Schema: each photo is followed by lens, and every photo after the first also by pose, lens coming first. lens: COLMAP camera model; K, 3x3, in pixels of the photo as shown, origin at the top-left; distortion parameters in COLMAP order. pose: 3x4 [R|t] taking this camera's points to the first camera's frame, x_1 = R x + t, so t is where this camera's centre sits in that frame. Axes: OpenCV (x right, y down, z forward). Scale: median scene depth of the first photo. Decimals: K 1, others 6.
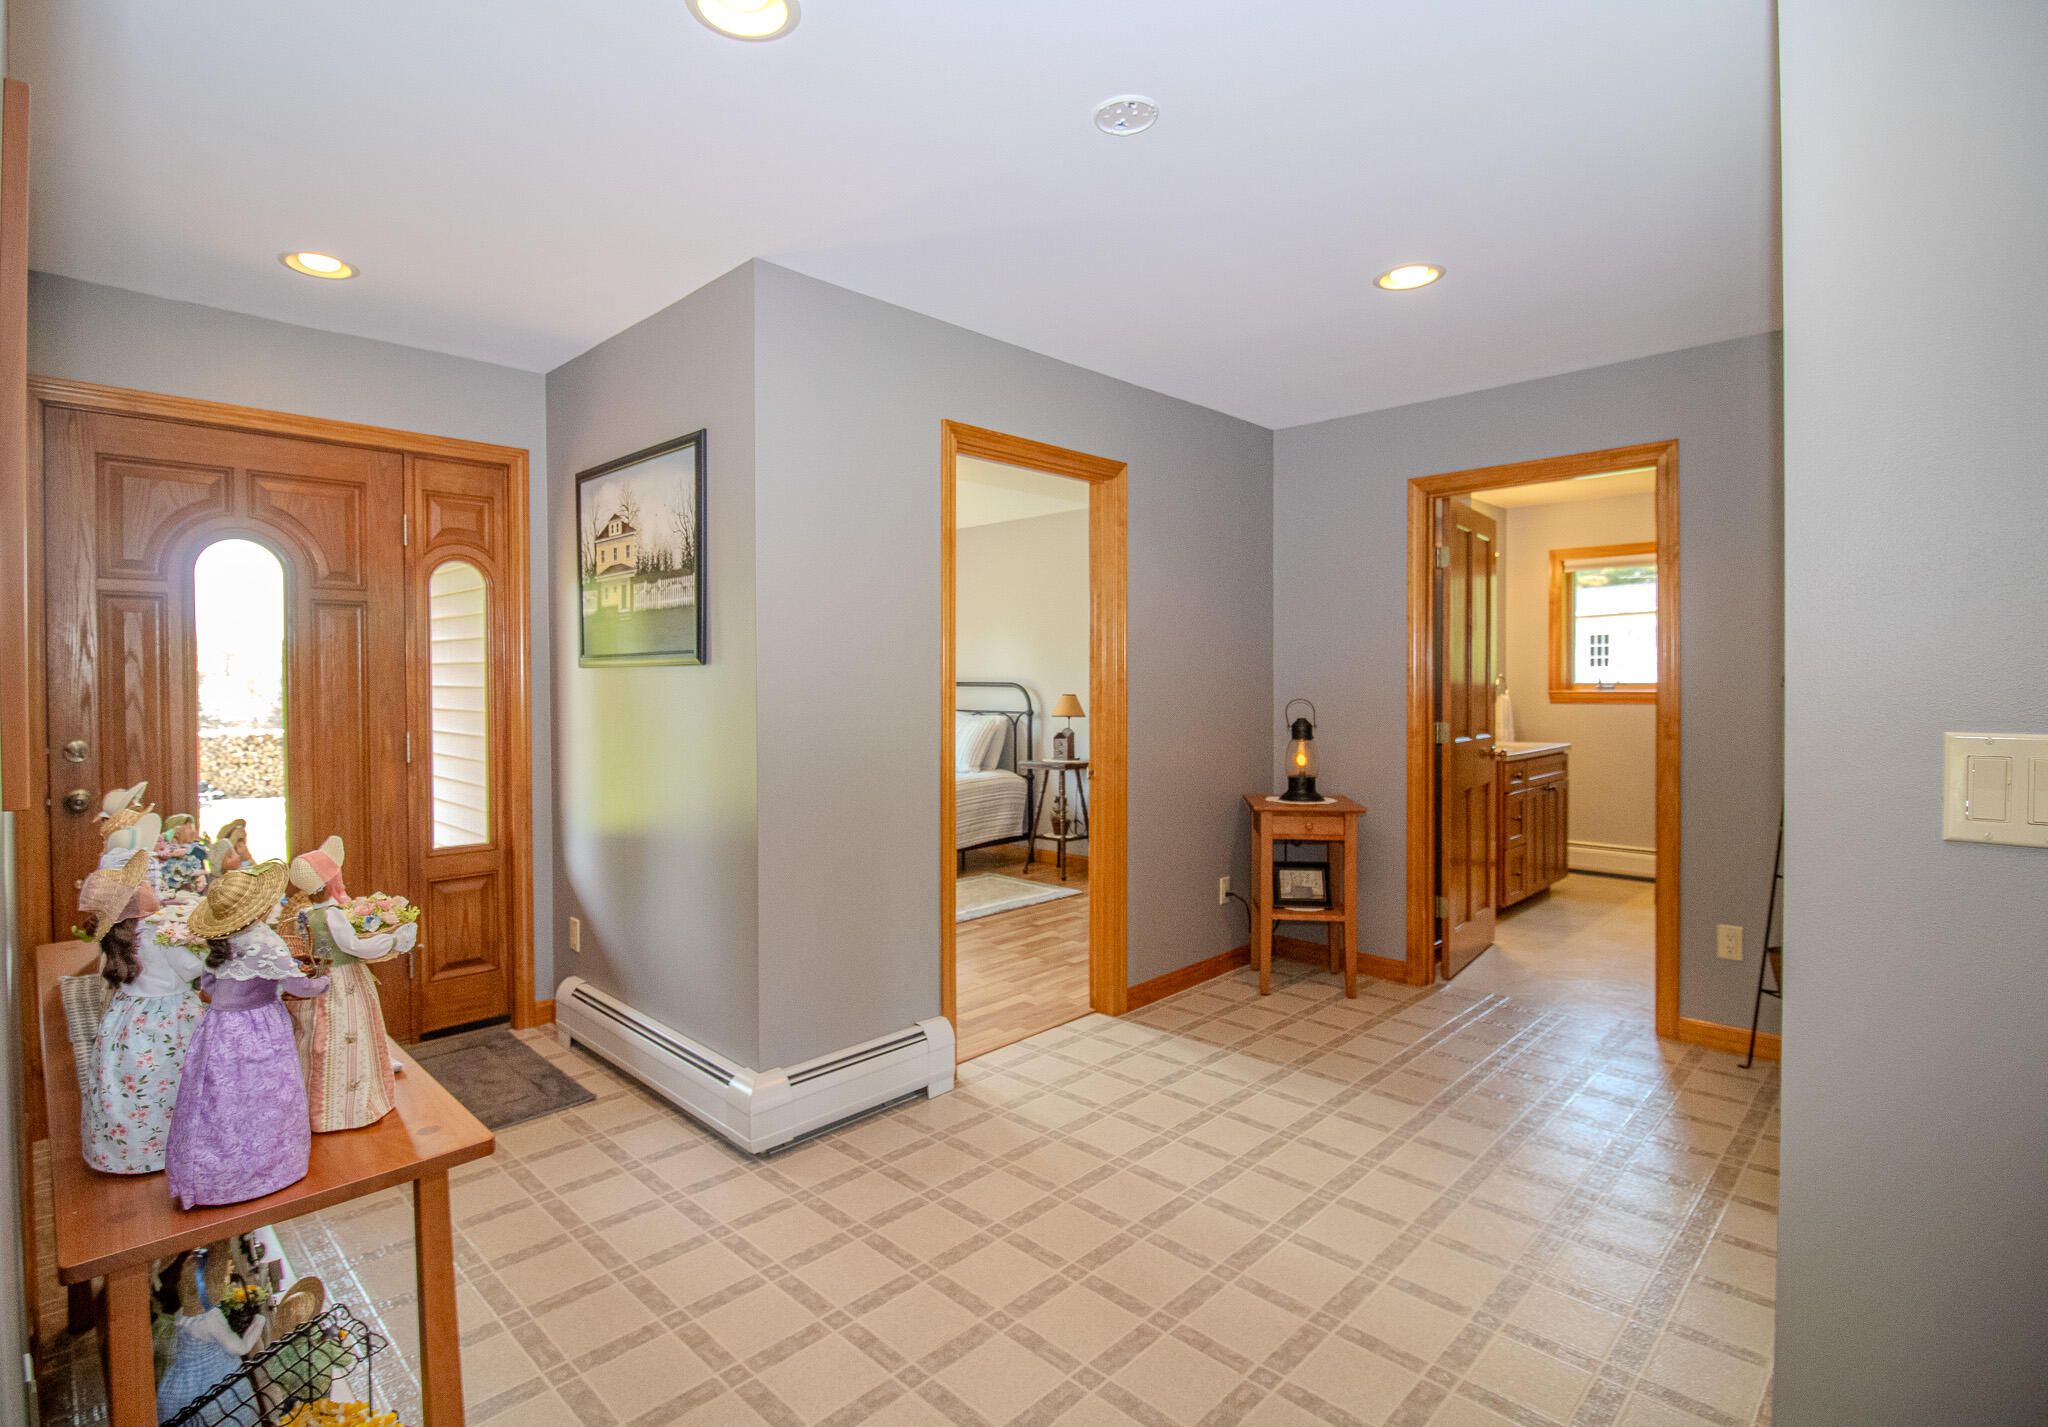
lens RADIAL K [[991.6, 0, 988.7], [0, 991.6, 695.7], [0, 0, 1]] dist [-0.003713, -0.002235]
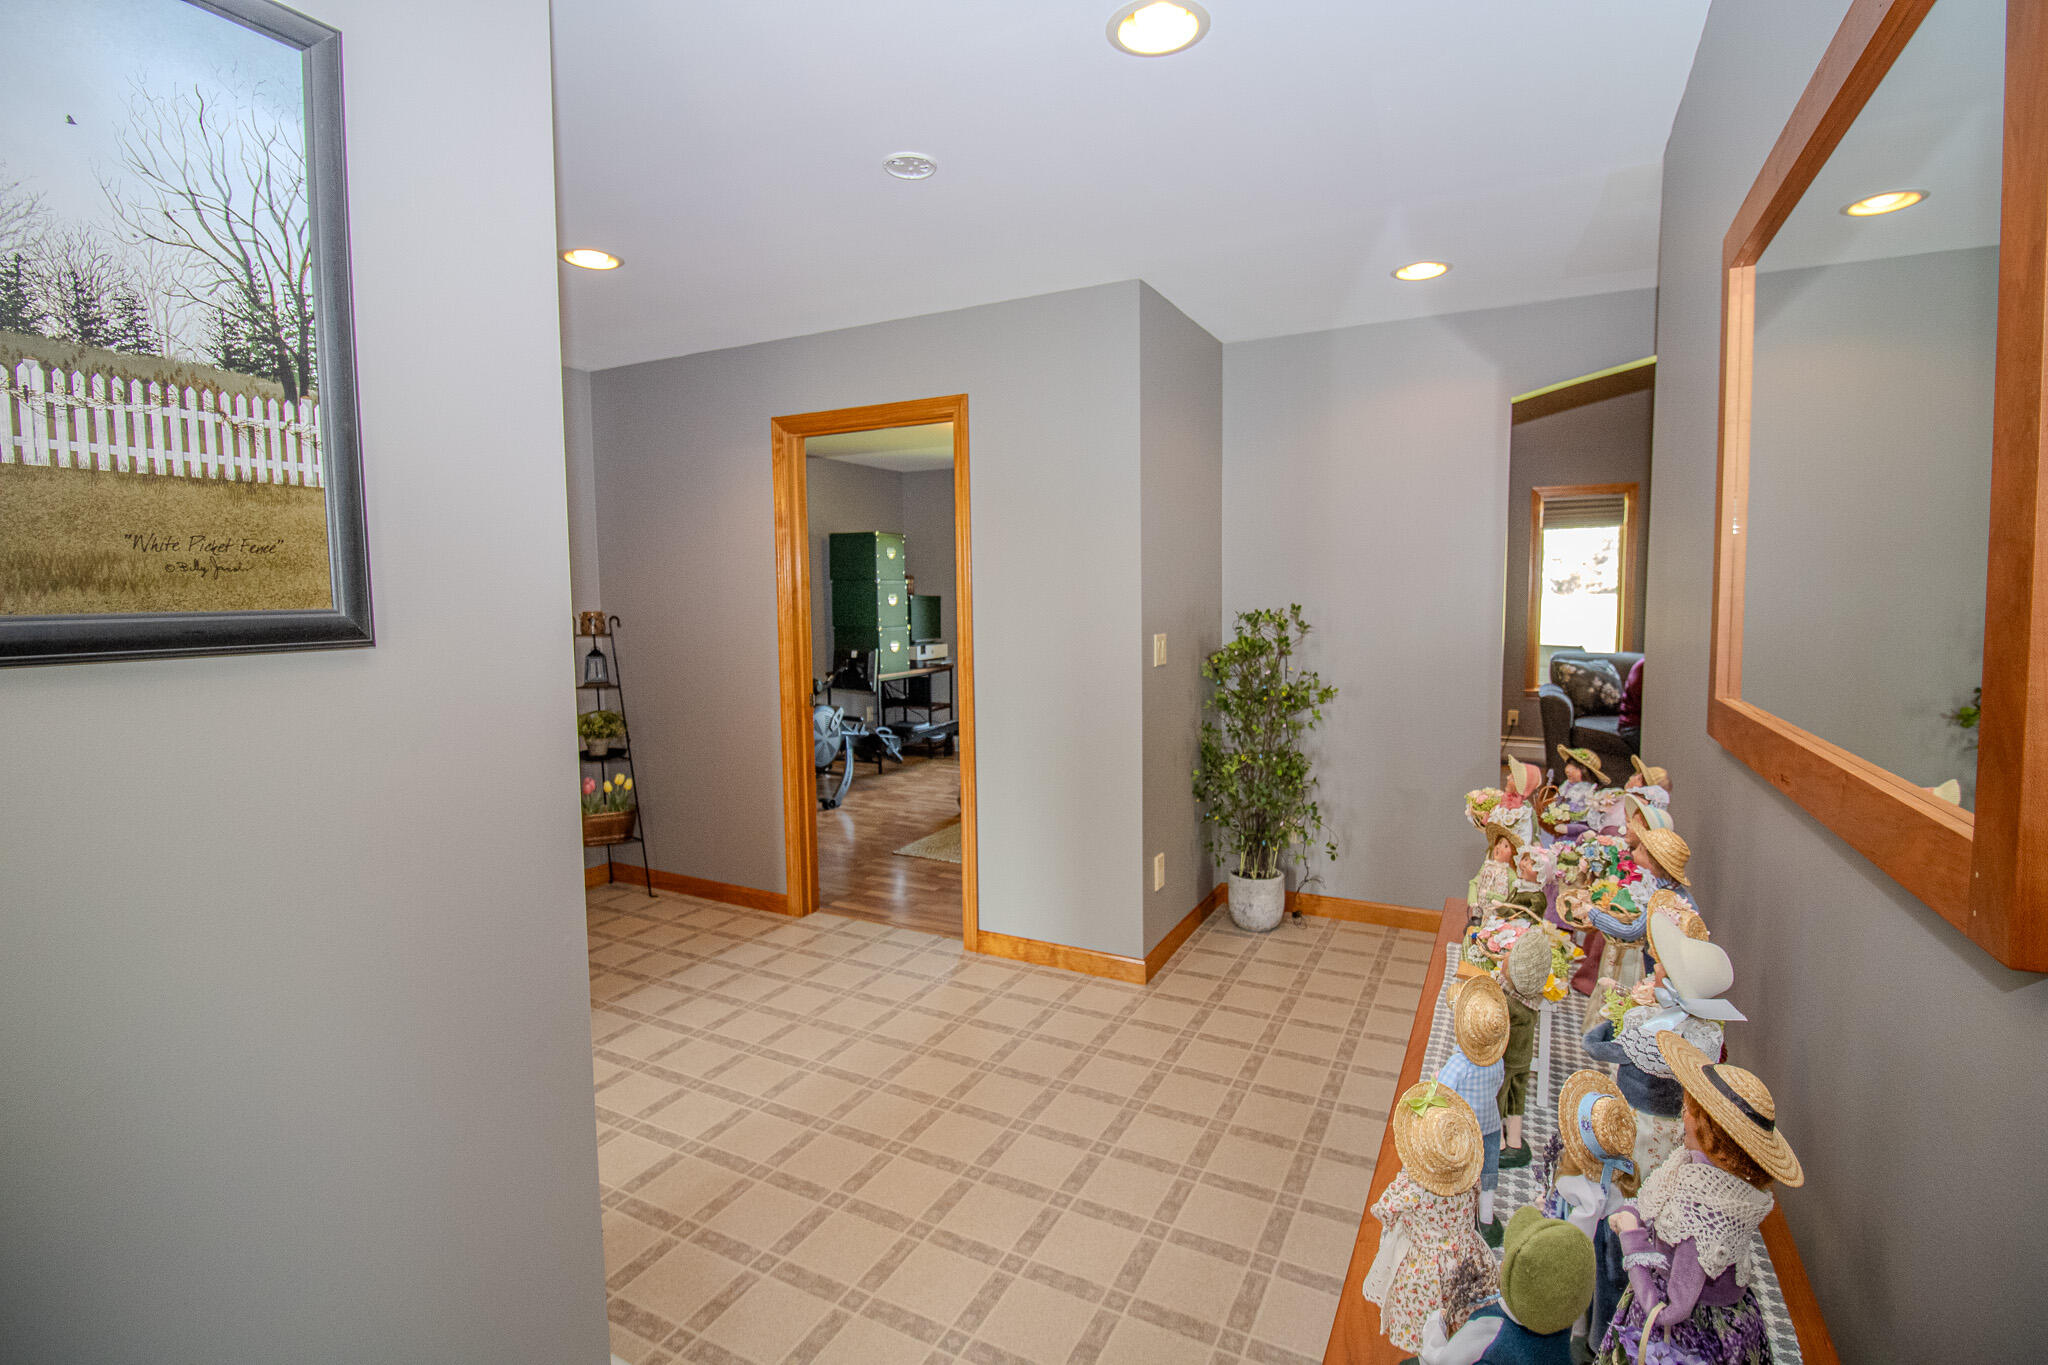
lens RADIAL K [[944.6, 0, 1025.4], [0, 944.6, 669.6], [0, 0, 1]] dist [-0.006913, -0.008243]
pose [[-0.299796, -0.071712, 0.951304, -0.667387], [0.025871, 0.996193, 0.083249, -0.043068], [-0.953653, 0.049569, -0.296799, 0.796845]]
